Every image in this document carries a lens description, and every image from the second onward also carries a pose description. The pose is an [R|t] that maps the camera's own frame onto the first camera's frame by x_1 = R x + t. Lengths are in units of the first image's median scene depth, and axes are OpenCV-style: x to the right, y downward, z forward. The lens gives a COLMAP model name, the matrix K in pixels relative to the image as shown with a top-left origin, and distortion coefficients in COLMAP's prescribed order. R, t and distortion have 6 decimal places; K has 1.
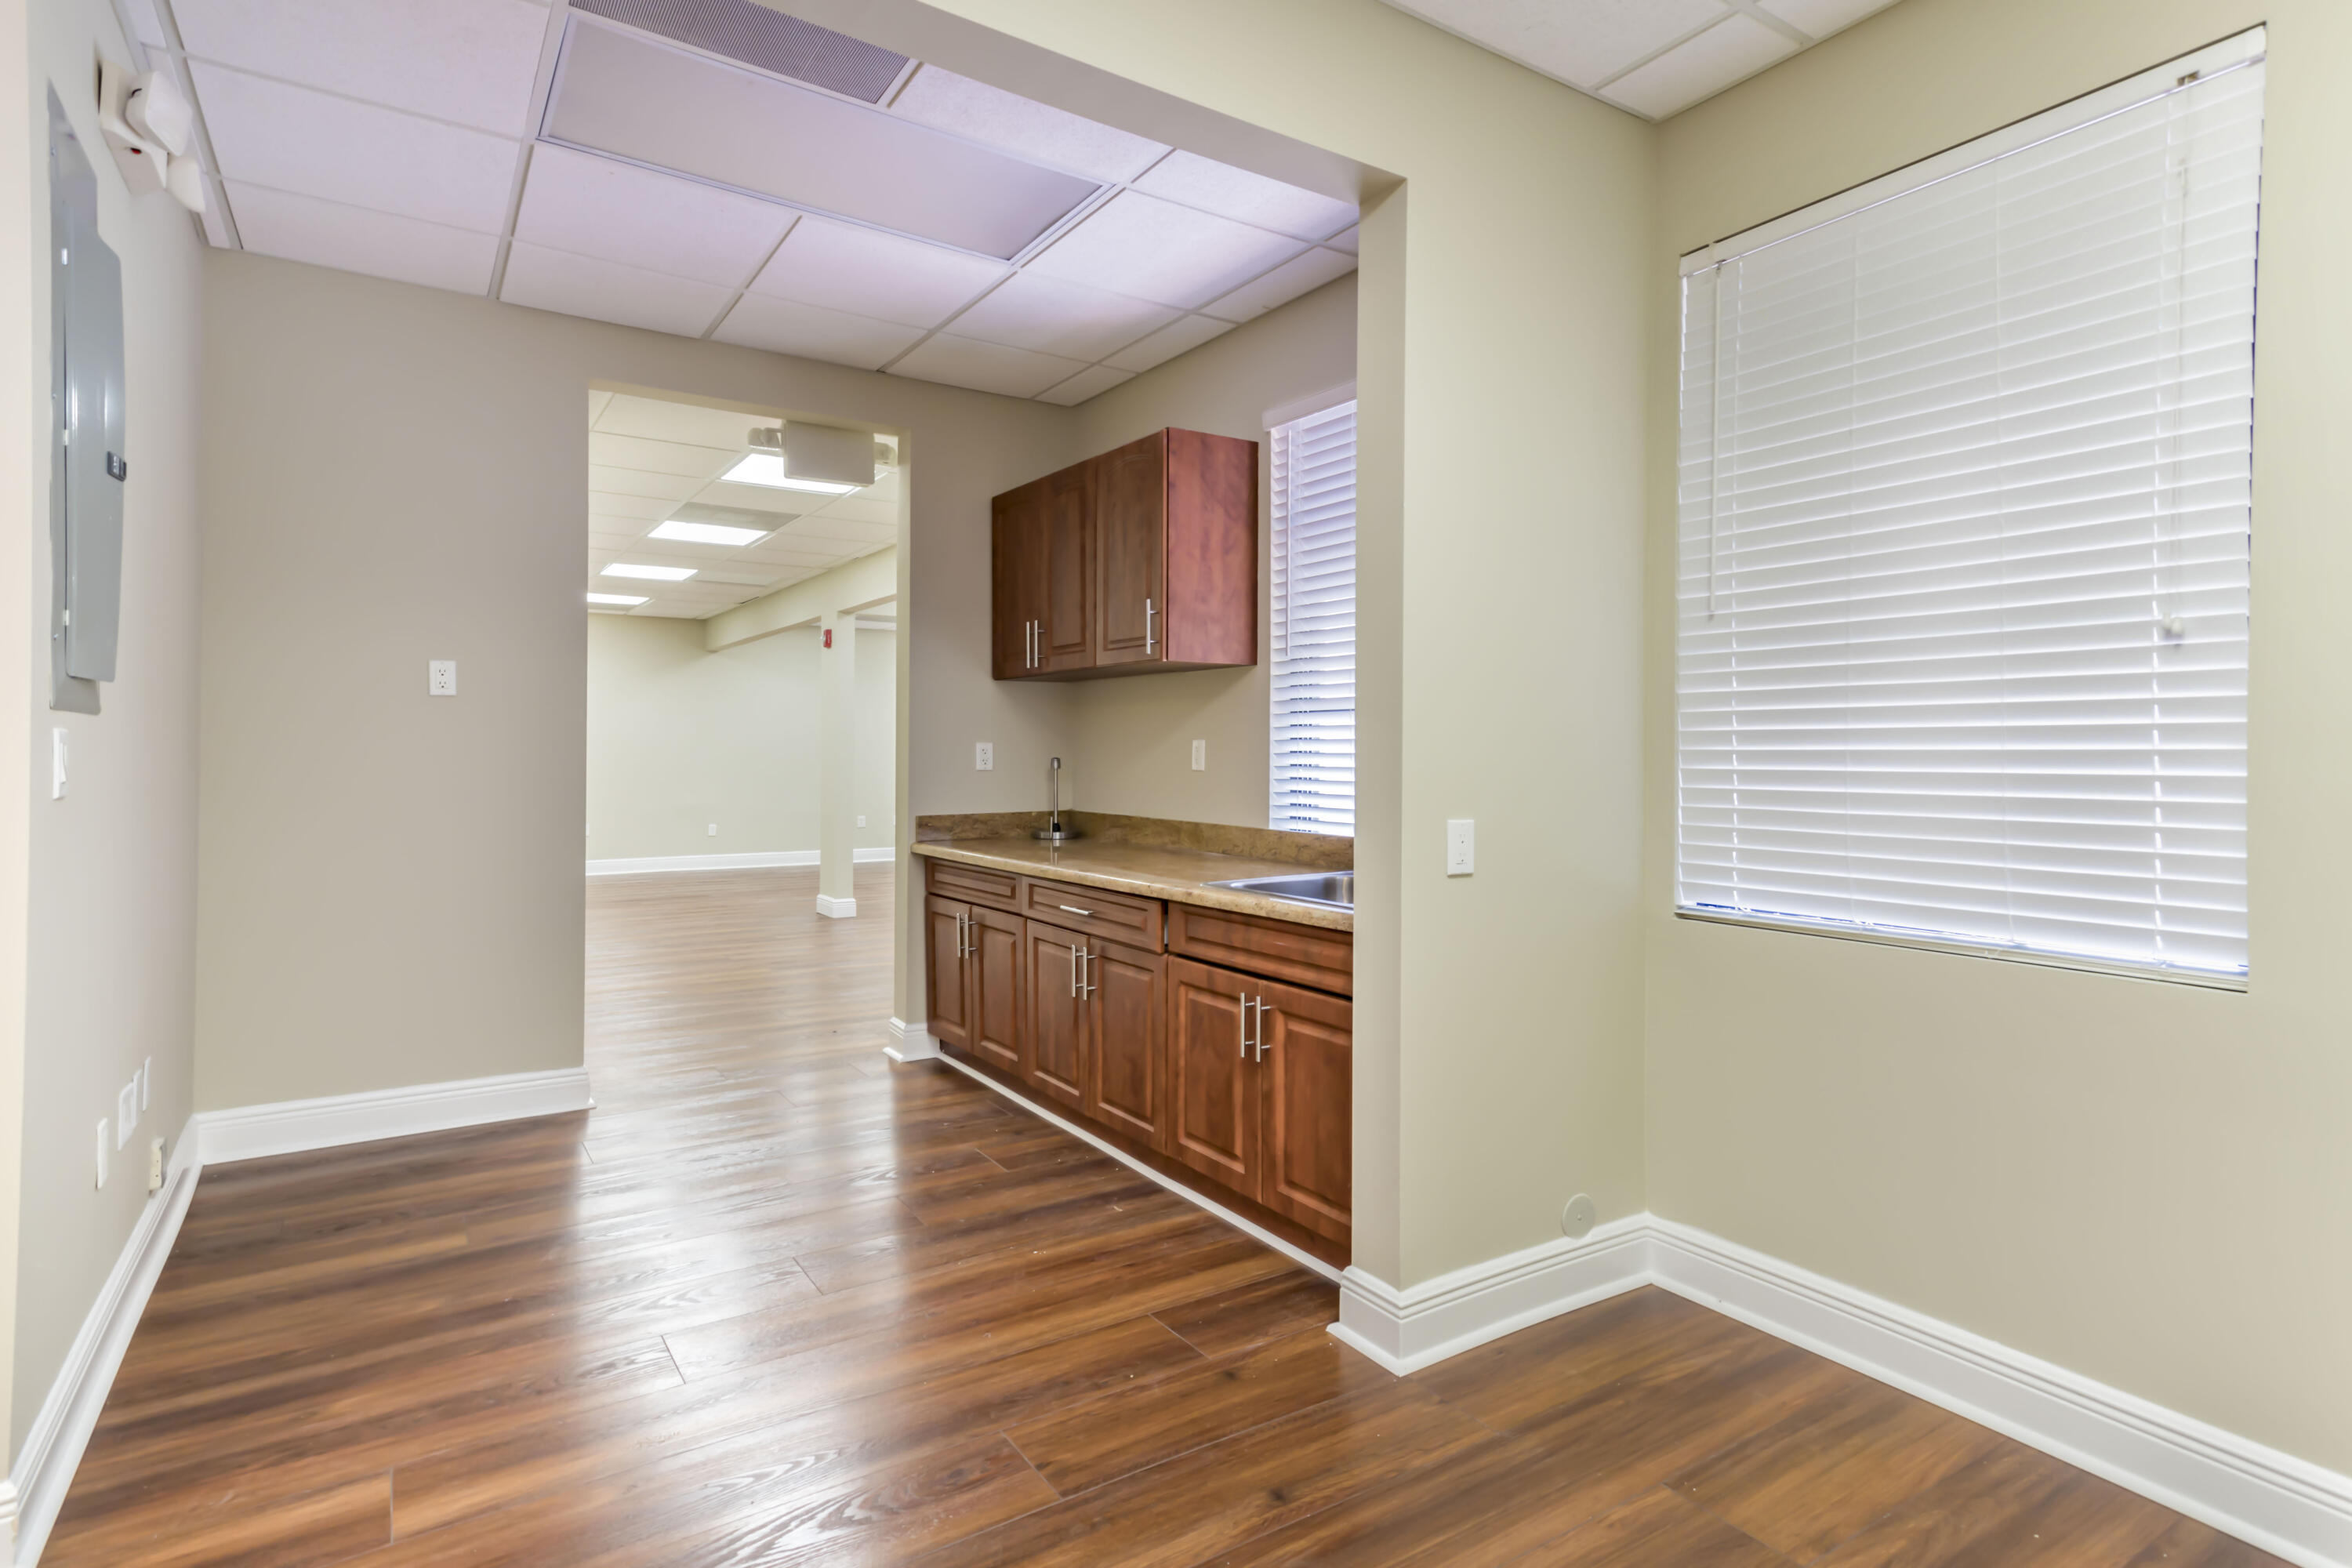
lens RADIAL K [[1140.5, 0, 1133.7], [0, 1140.5, 757.6], [0, 0, 1]] dist [-0.000109, 0.000074]
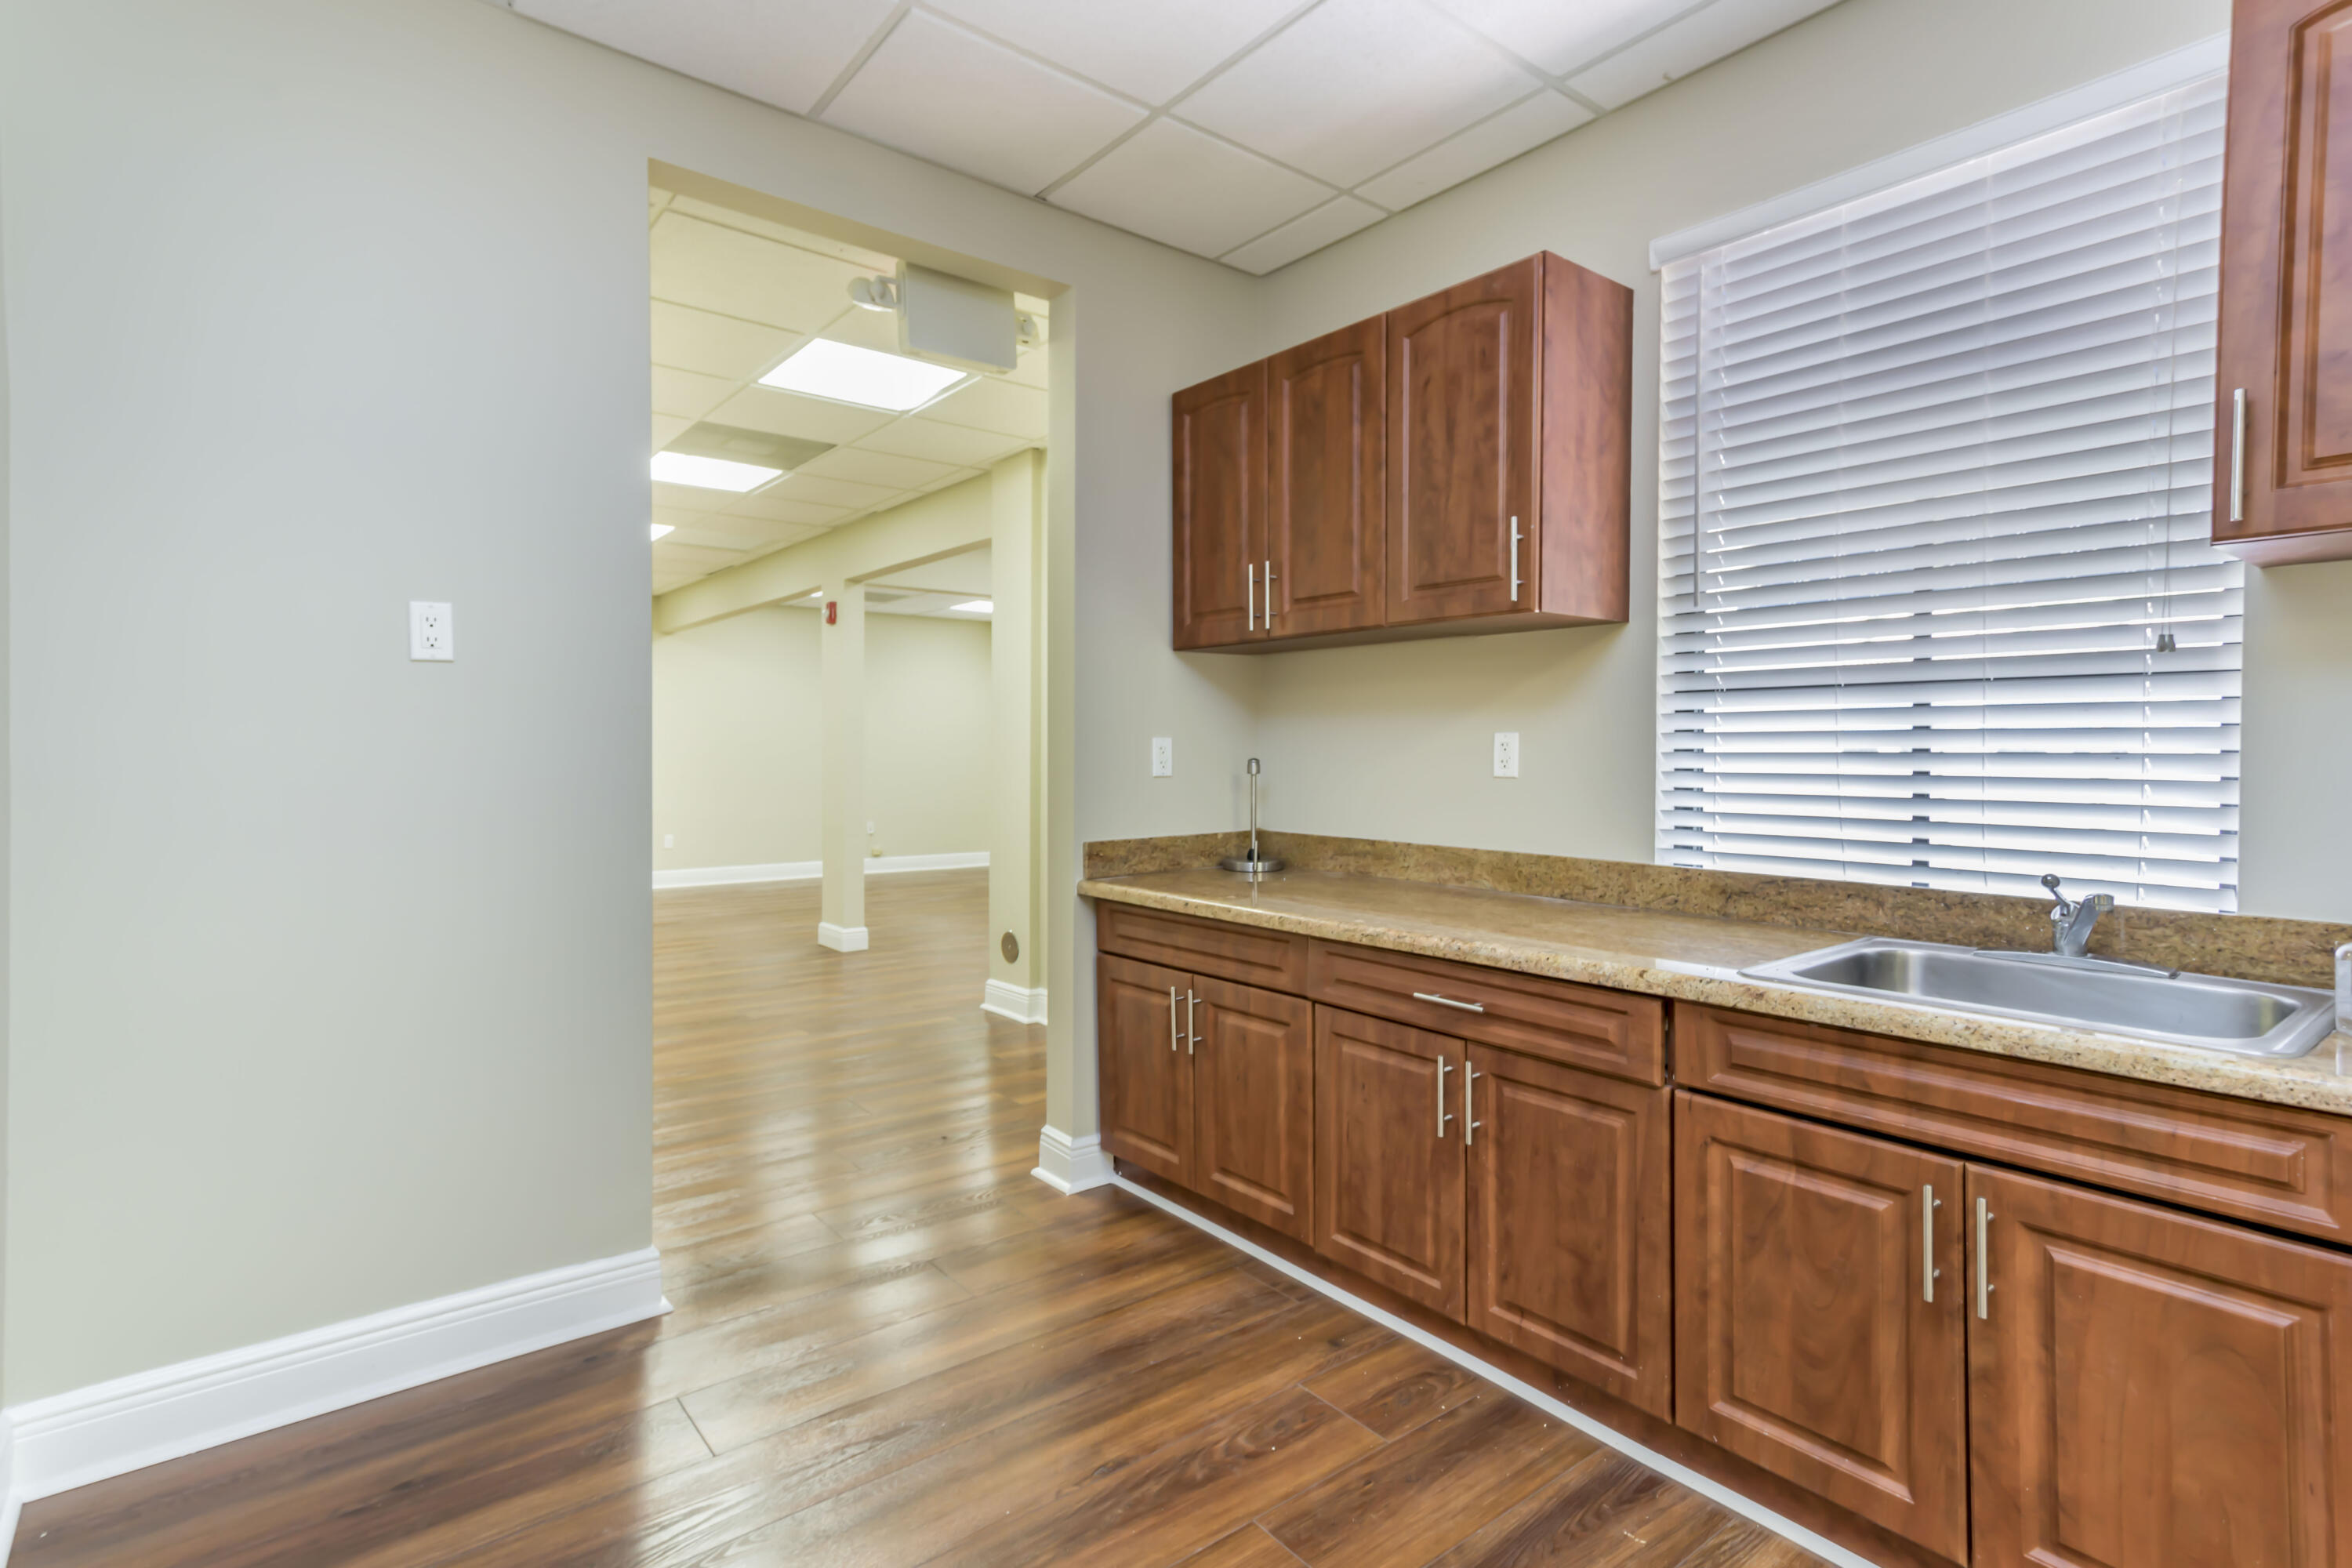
lens RADIAL K [[1202.9, 0, 1108.0], [0, 1202.9, 772.1], [0, 0, 1]] dist [0.020443, -0.000160]
pose [[0.999622, -0.002521, 0.027362, -0.223013], [0.002129, 0.999895, 0.014364, -0.003021], [-0.027396, -0.014300, 0.999522, 0.293385]]
